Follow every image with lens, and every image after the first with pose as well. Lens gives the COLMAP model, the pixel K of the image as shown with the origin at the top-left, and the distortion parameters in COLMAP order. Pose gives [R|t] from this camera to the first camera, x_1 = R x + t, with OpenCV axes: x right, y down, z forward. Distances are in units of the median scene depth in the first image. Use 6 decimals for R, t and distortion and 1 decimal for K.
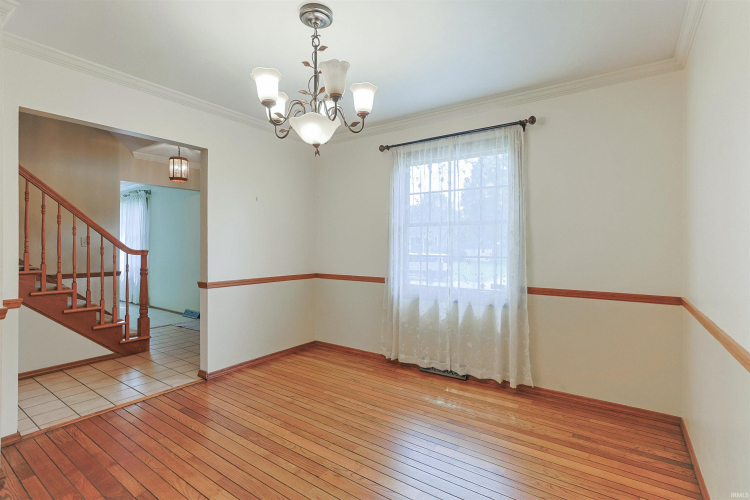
lens RADIAL K [[363.1, 0, 372.7], [0, 363.1, 245.4], [0, 0, 1]] dist [-0.013730, 0.008781]
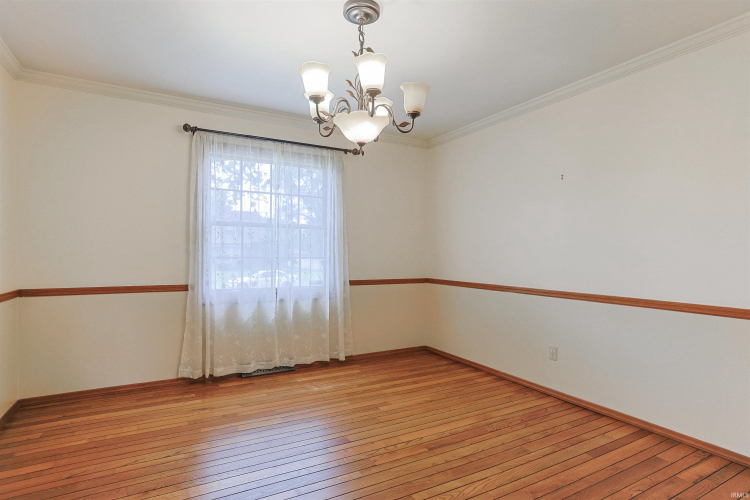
lens RADIAL K [[363.1, 0, 373.5], [0, 363.1, 254.5], [0, 0, 1]] dist [-0.013730, 0.008781]
pose [[0.471646, -0.011012, 0.881719, -0.667569], [-0.014154, 0.999699, 0.020056, -0.004135], [-0.881674, -0.021939, 0.471348, 0.310450]]
